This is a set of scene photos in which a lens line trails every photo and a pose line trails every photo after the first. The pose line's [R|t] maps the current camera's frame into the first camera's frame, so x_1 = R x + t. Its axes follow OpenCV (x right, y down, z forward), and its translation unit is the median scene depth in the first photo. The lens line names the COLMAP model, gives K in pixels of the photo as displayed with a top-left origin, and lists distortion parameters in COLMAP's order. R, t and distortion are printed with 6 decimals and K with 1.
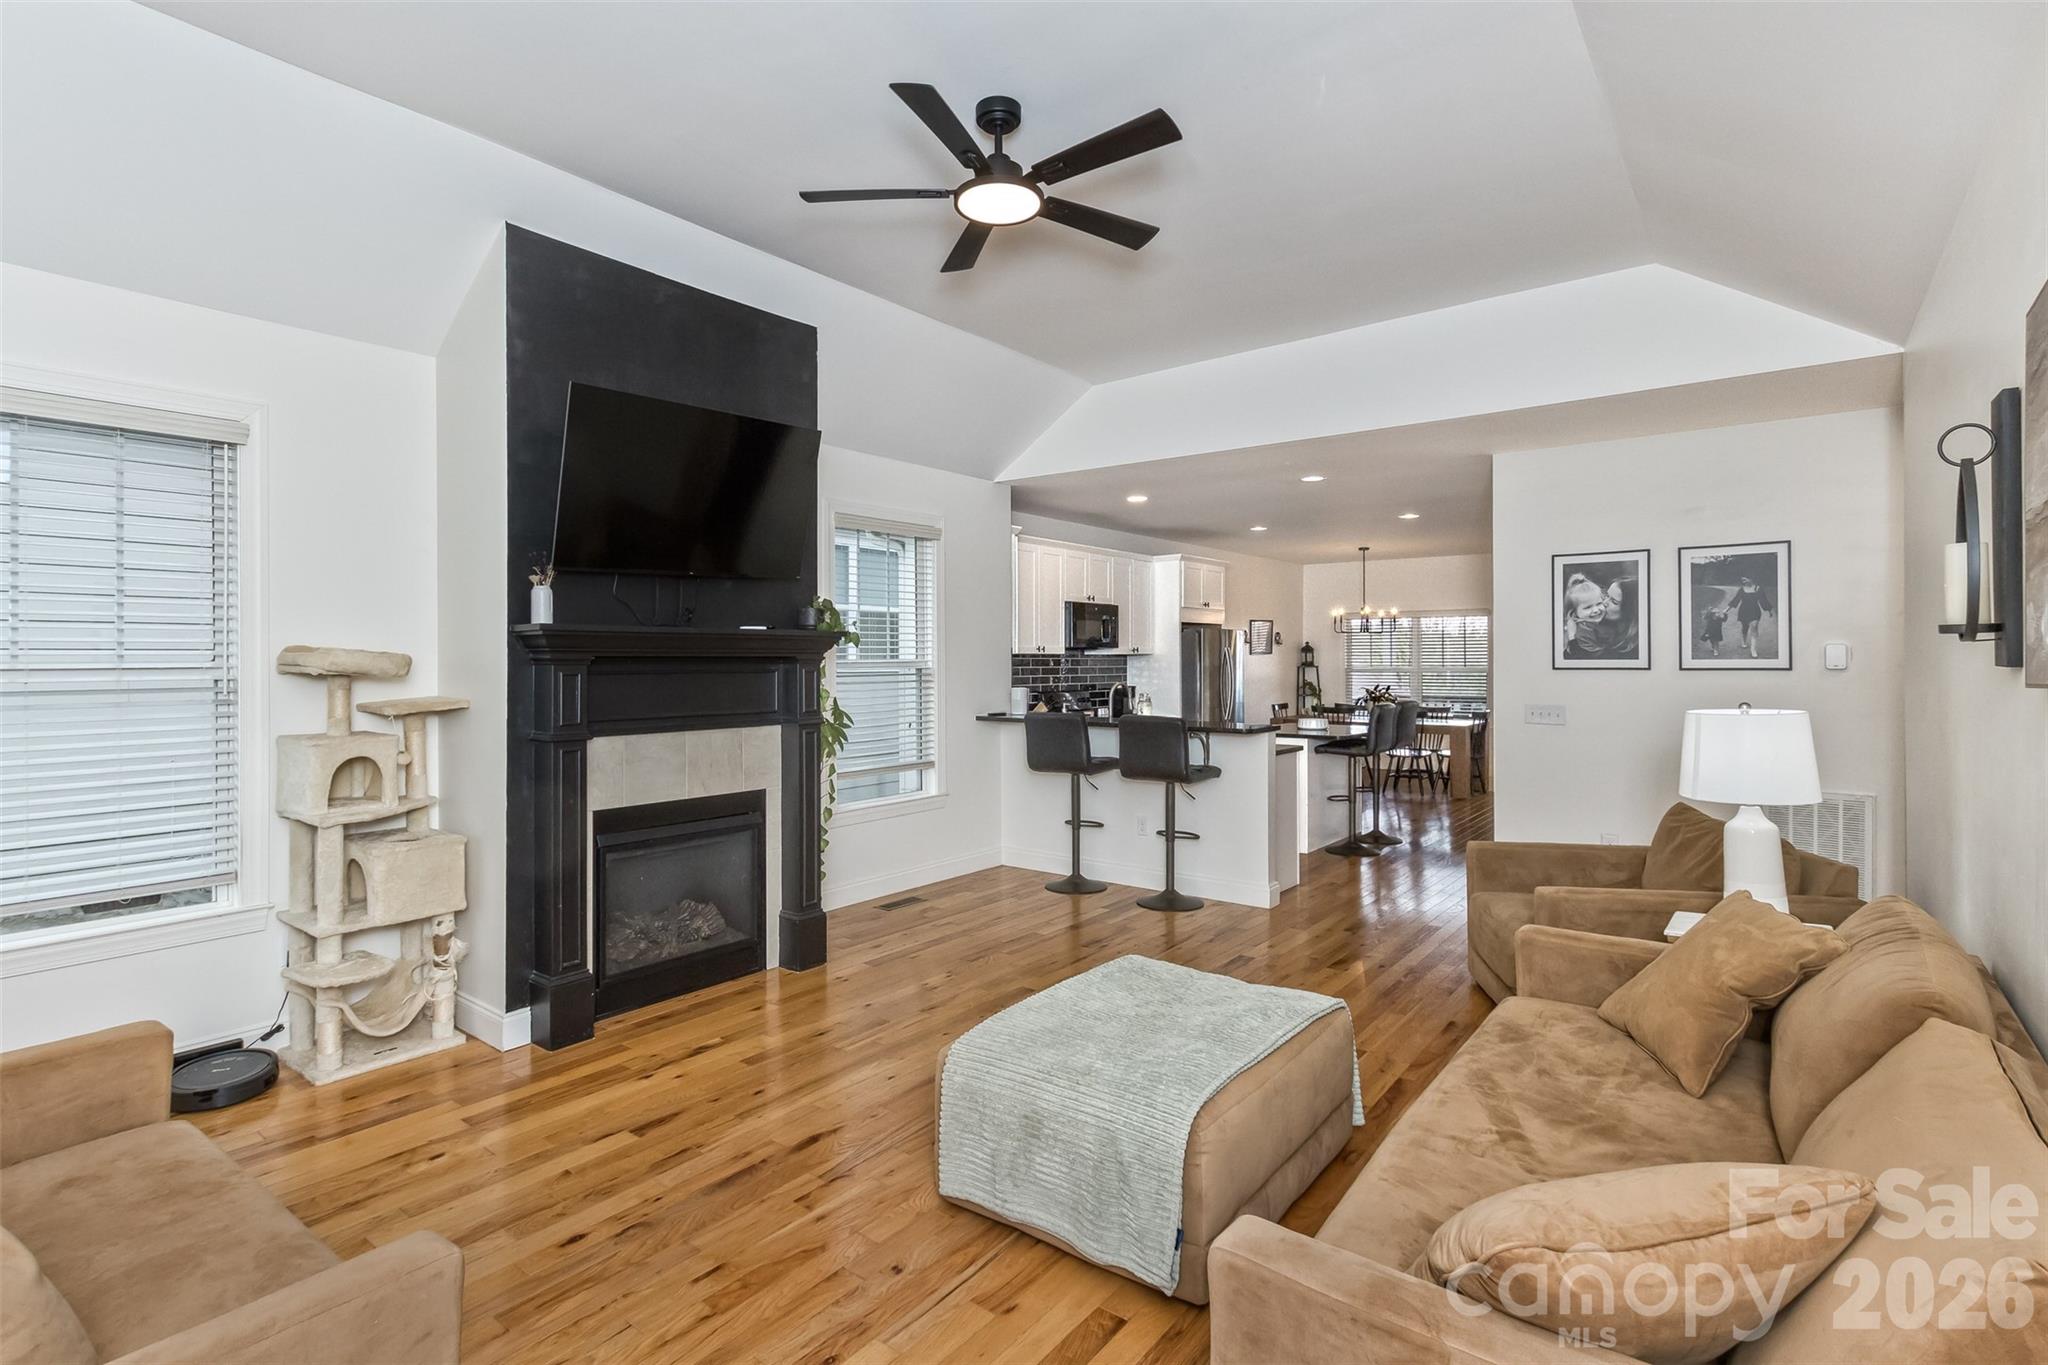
lens RADIAL K [[959.8, 0, 1014.4], [0, 959.8, 654.7], [0, 0, 1]] dist [0.002086, 0.000093]
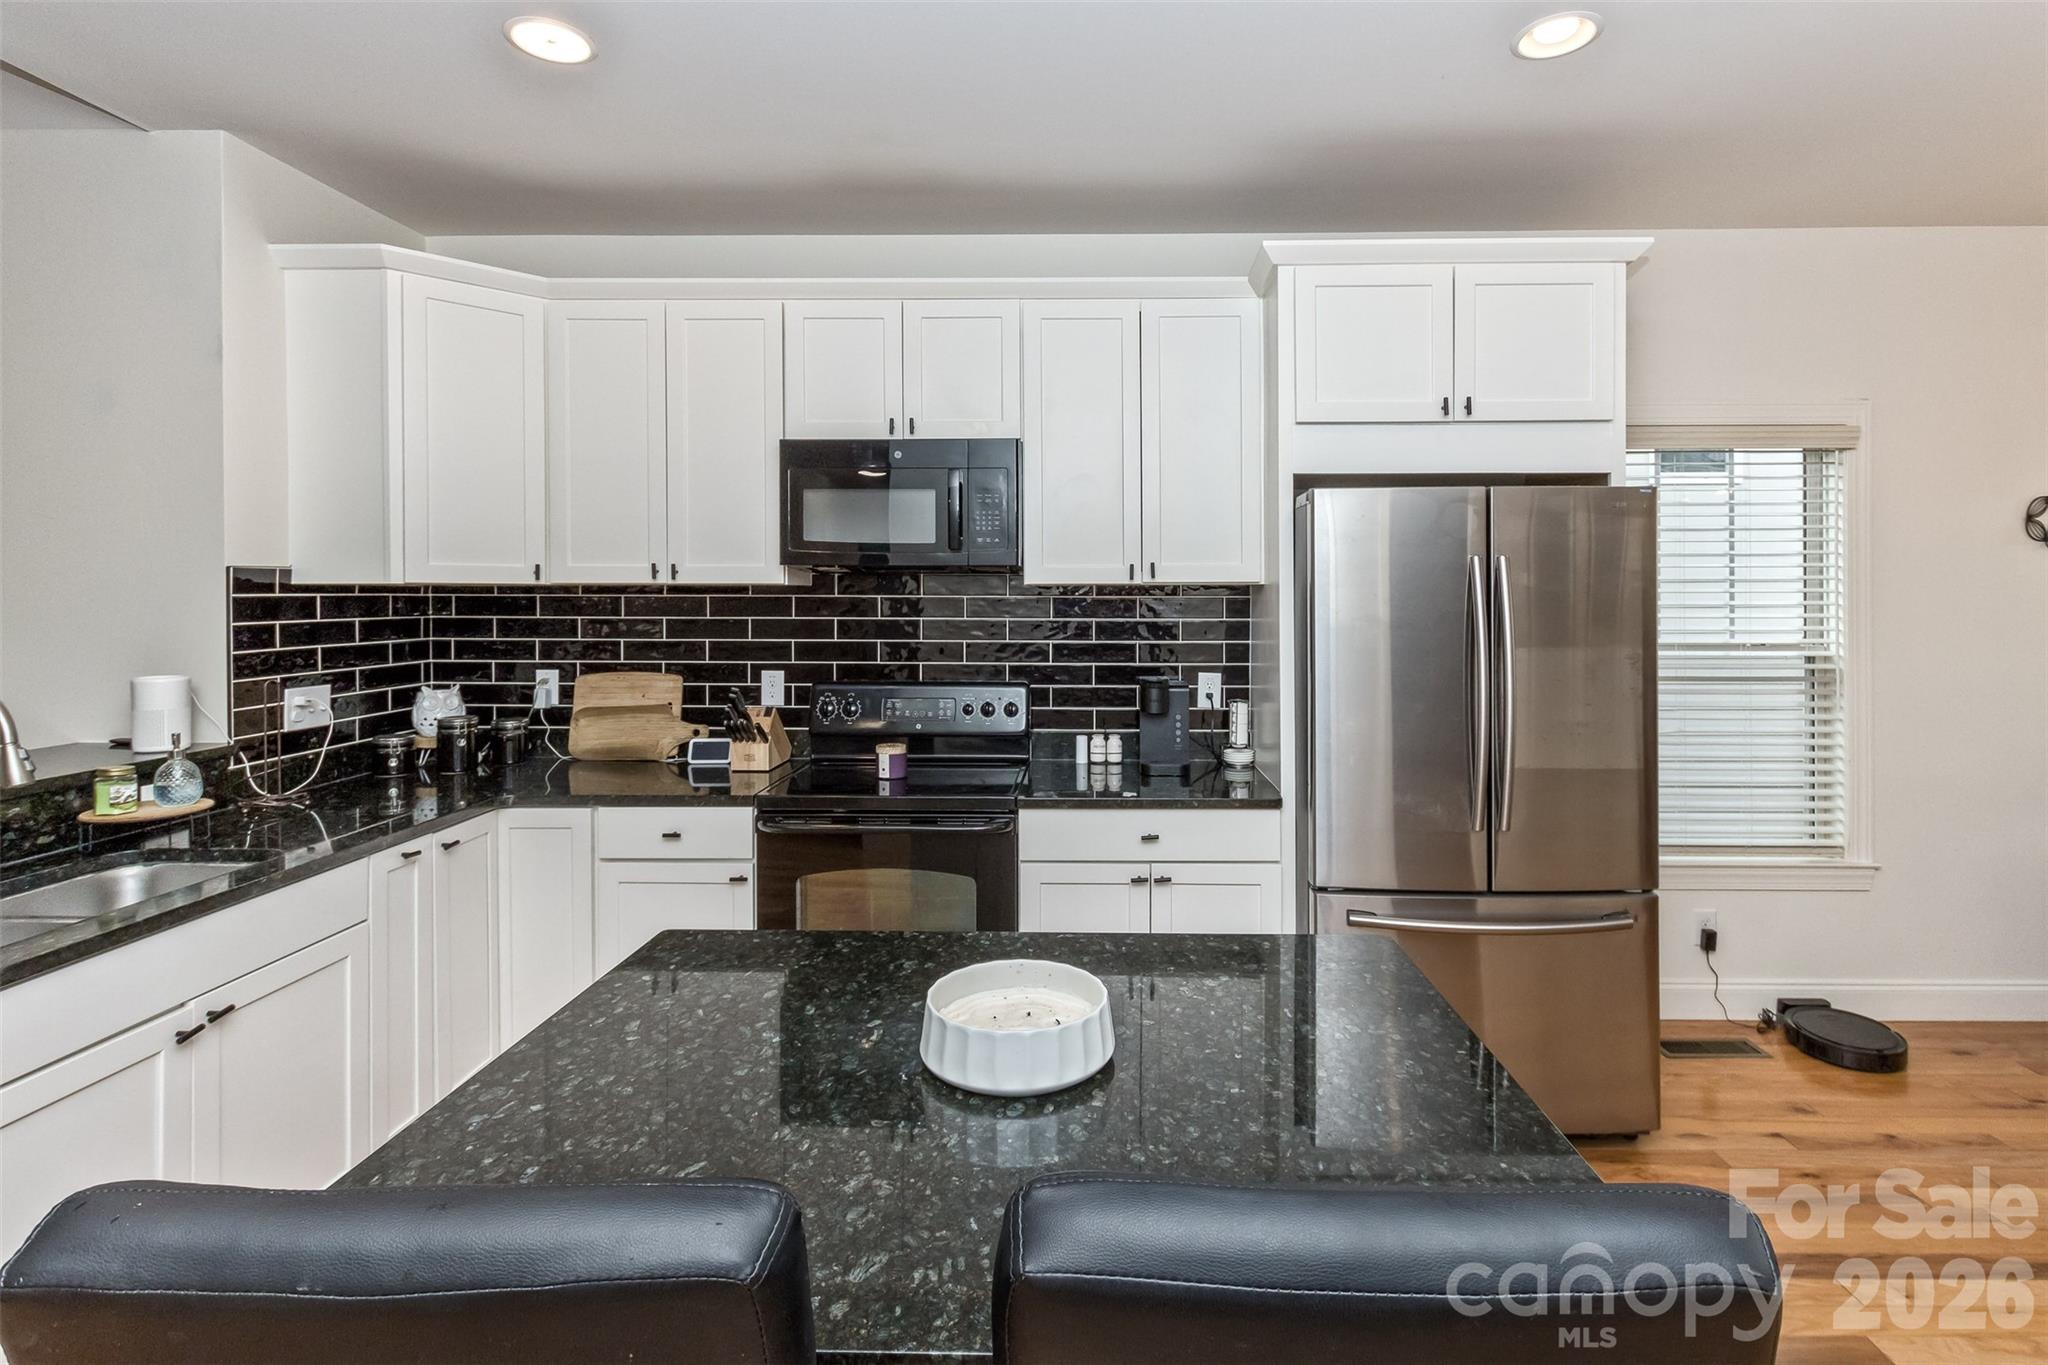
lens RADIAL K [[975.6, 0, 1087.3], [0, 975.6, 600.9], [0, 0, 1]] dist [0.000272, 0.000134]
pose [[0.615029, 0.002918, -0.788499, 0.336109], [0.001991, 0.999984, 0.005253, 0.003111], [0.788502, -0.004801, 0.615014, 0.694689]]
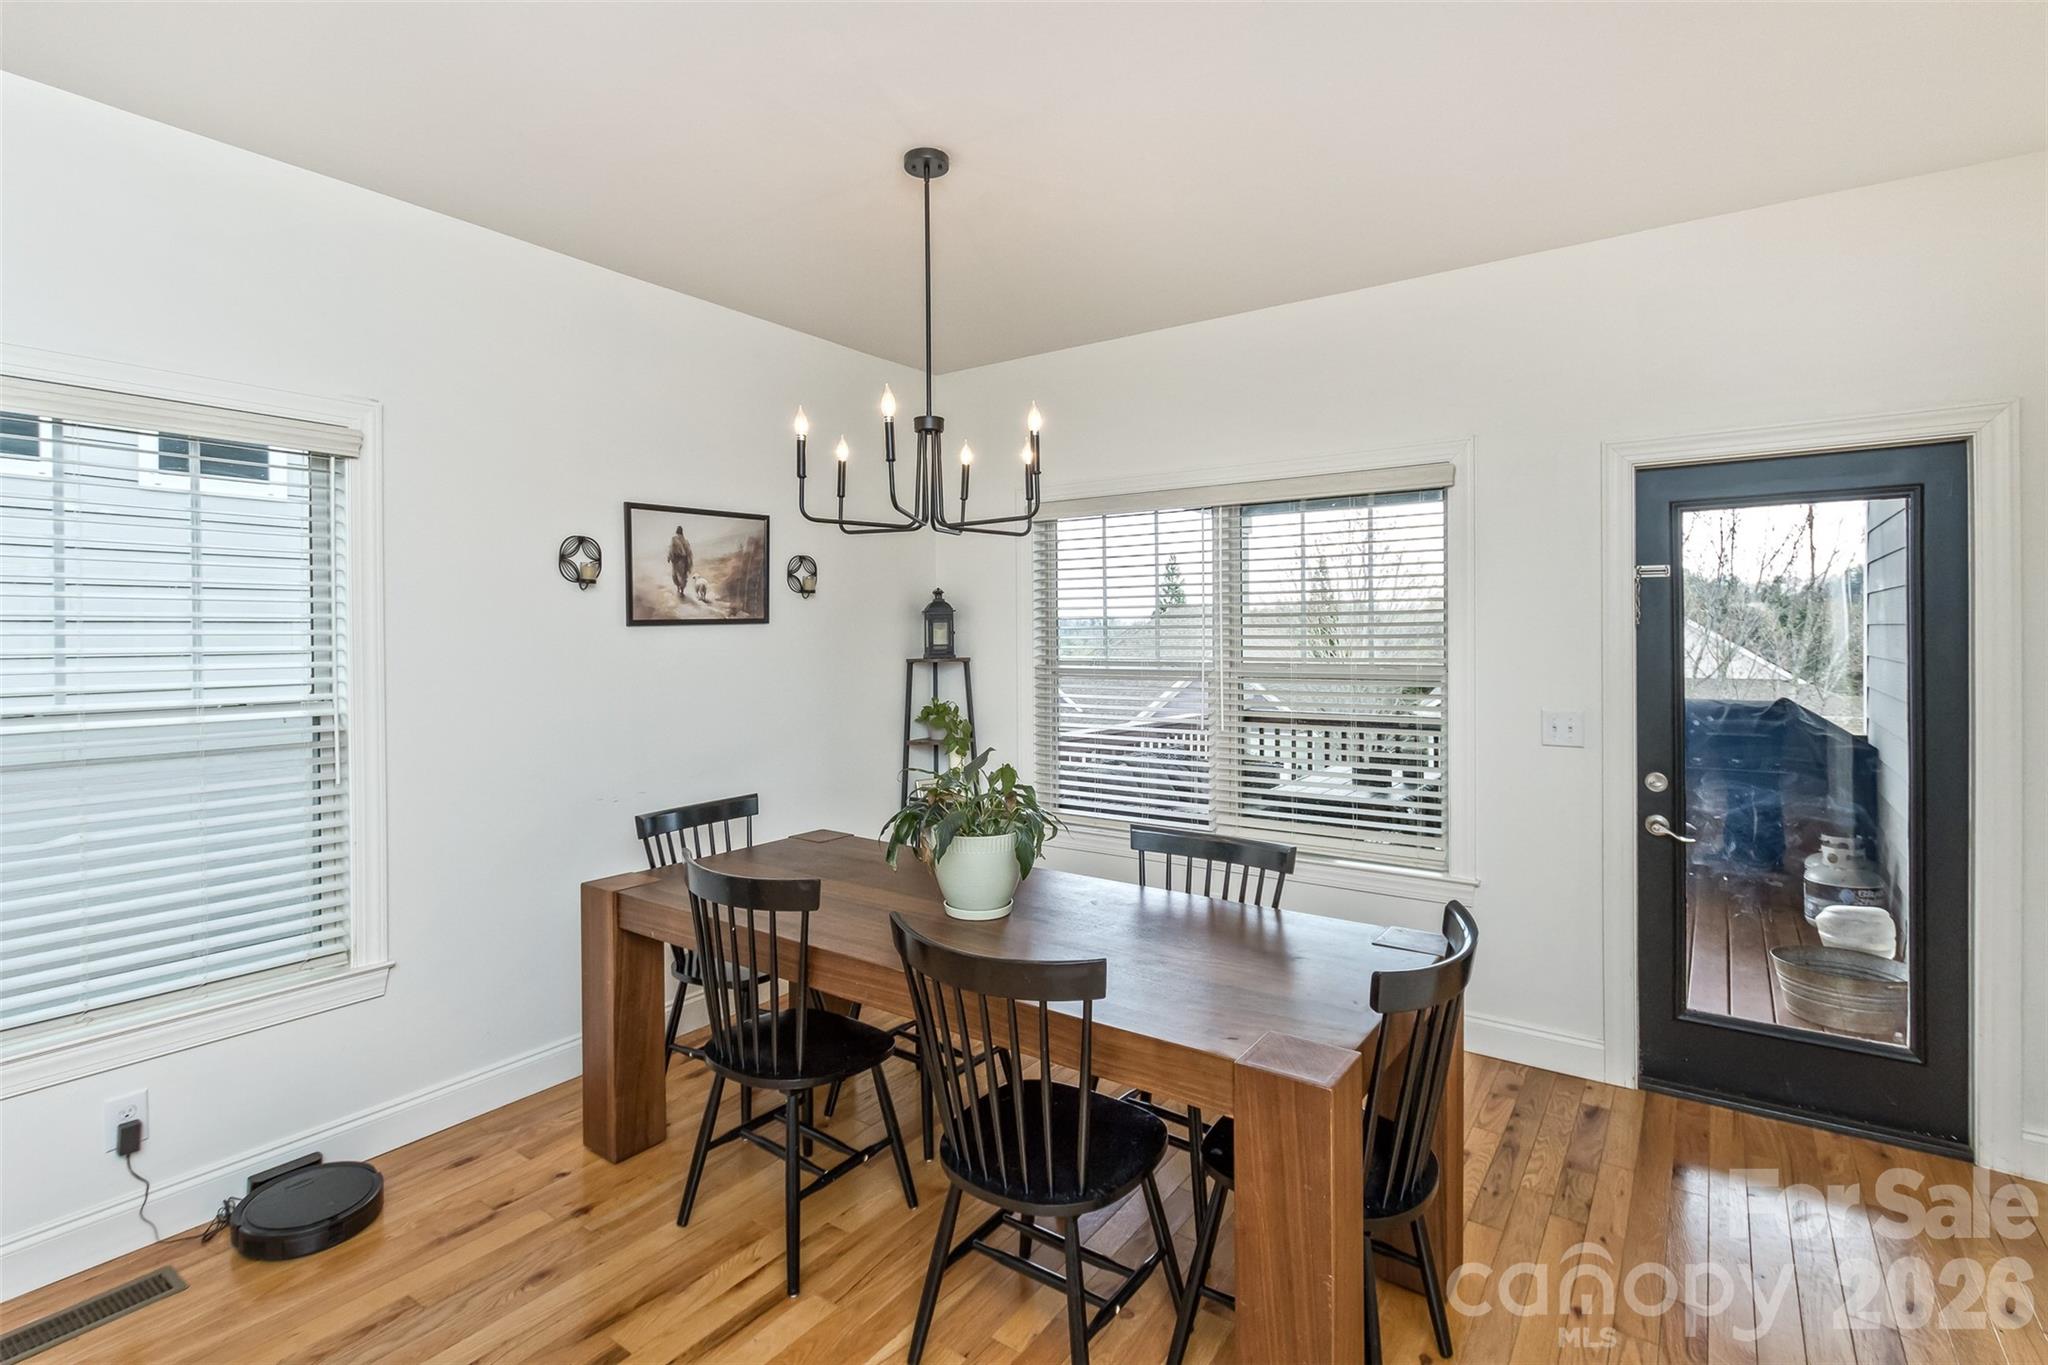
lens RADIAL K [[964.7, 0, 1026.1], [0, 964.7, 646.9], [0, 0, 1]] dist [0.001810, 0.000426]
pose [[0.998488, -0.006172, 0.054621, 0.404795], [0.005372, 0.999876, 0.014774, 0.002776], [-0.054705, -0.014458, 0.998398, 0.828821]]
